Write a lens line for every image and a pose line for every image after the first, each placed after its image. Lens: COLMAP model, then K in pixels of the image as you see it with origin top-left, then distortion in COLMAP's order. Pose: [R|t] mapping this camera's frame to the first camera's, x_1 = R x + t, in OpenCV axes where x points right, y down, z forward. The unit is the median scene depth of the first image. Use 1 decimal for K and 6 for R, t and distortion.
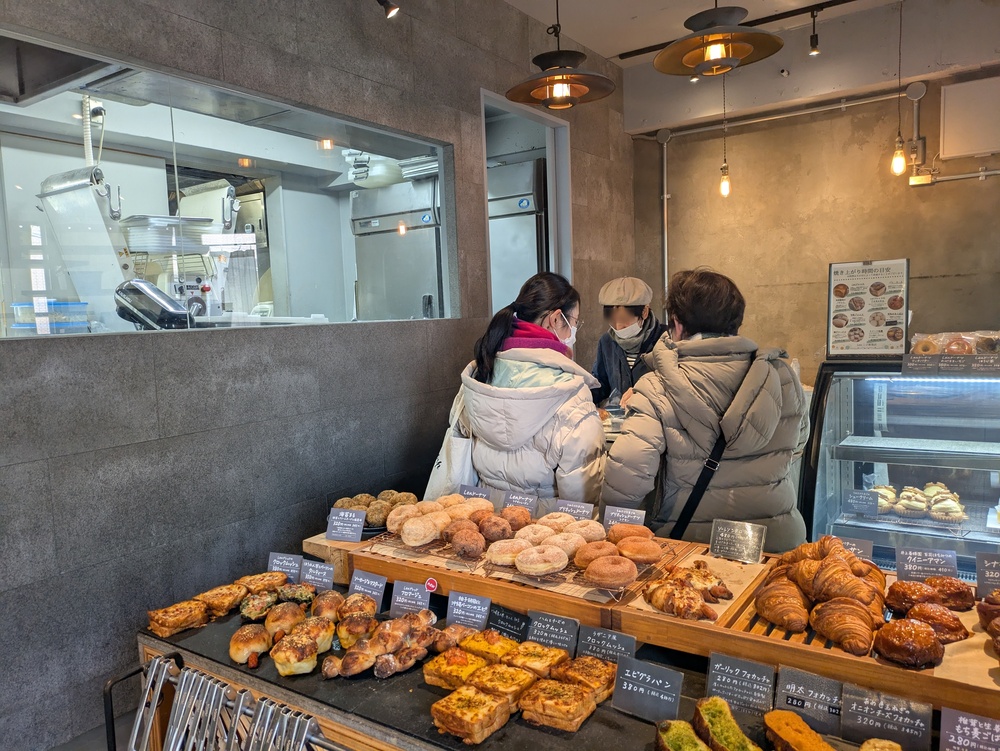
lens RADIAL K [[746.6, 0, 494.1], [0, 746.6, 376.6], [0, 0, 1]] dist [0.040211, -0.020175]
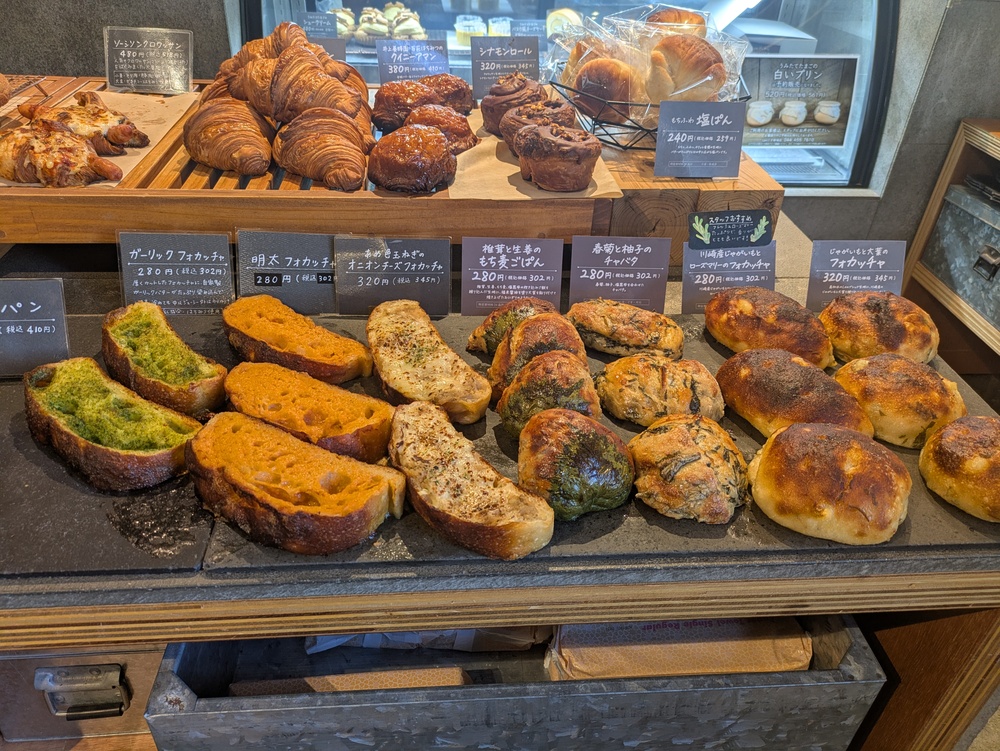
lens RADIAL K [[746.6, 0, 505.1], [0, 746.6, 382.3], [0, 0, 1]] dist [0.040211, -0.020175]
pose [[0.773332, -0.303420, 0.556680, 0.158116], [-0.021218, 0.865165, 0.501037, 0.166794], [-0.633646, -0.399280, 0.662622, 0.378990]]
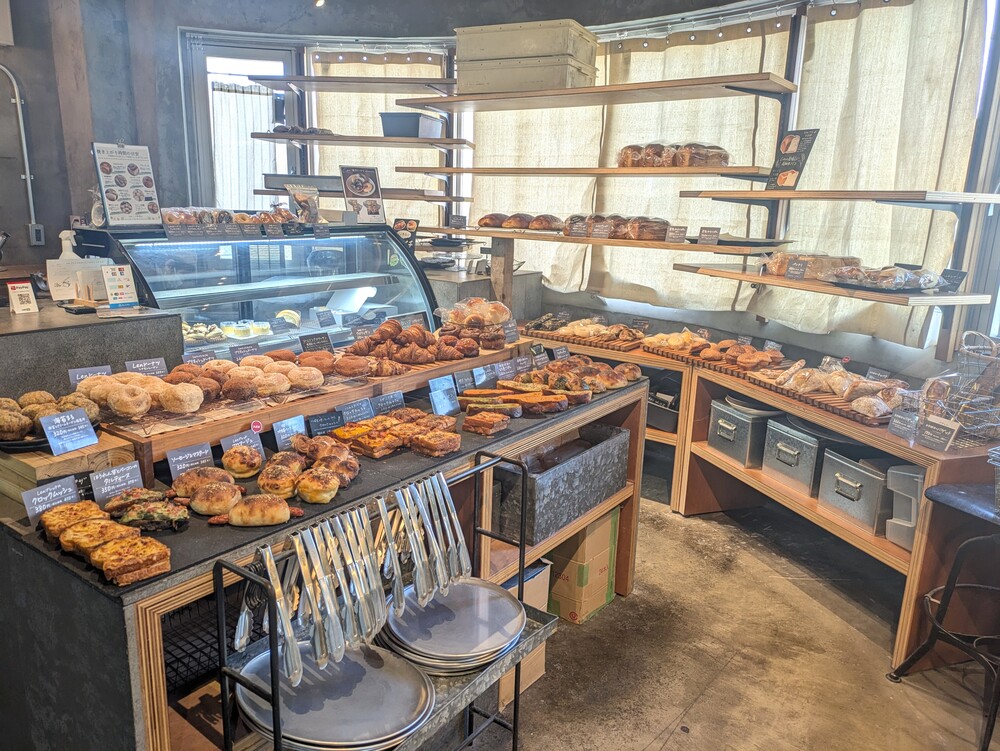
lens RADIAL K [[746.6, 0, 496.0], [0, 746.6, 371.4], [0, 0, 1]] dist [0.040211, -0.020175]
pose [[0.033418, -0.189811, 0.981252, -1.414456], [0.060379, 0.980390, 0.187588, 0.018832], [-0.997616, 0.052979, 0.044223, 0.748213]]
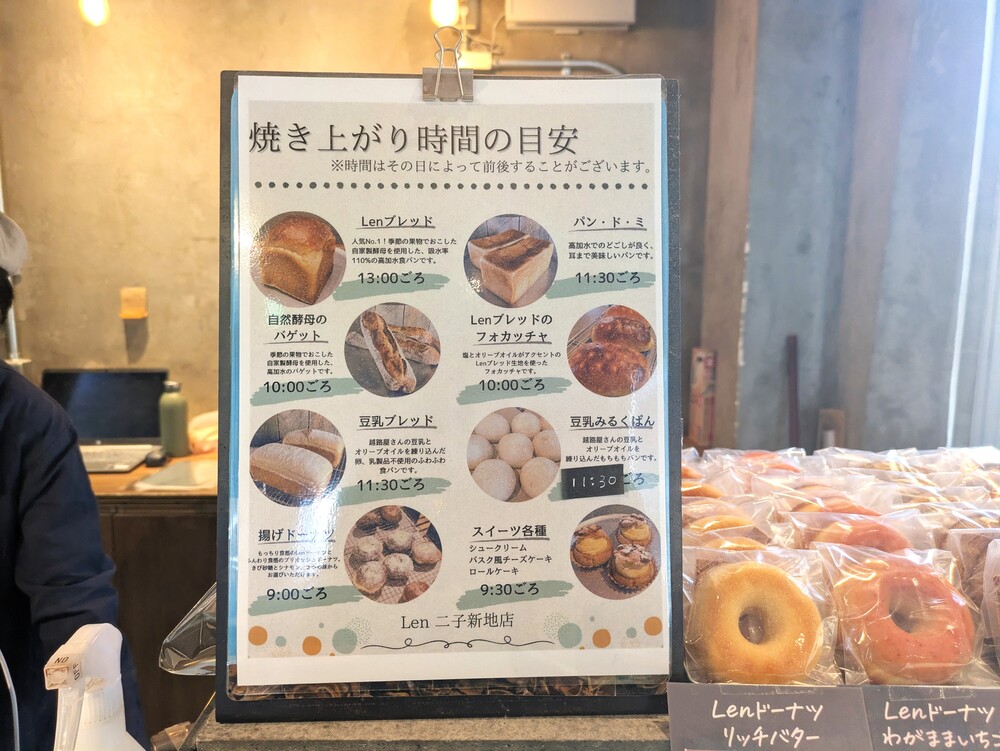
lens RADIAL K [[746.6, 0, 495.7], [0, 746.6, 374.0], [0, 0, 1]] dist [0.040211, -0.020175]
pose [[0.819209, -0.040613, 0.572055, 0.814559], [0.012652, 0.998526, 0.052771, -0.196956], [-0.573355, -0.035992, 0.818516, 1.709311]]
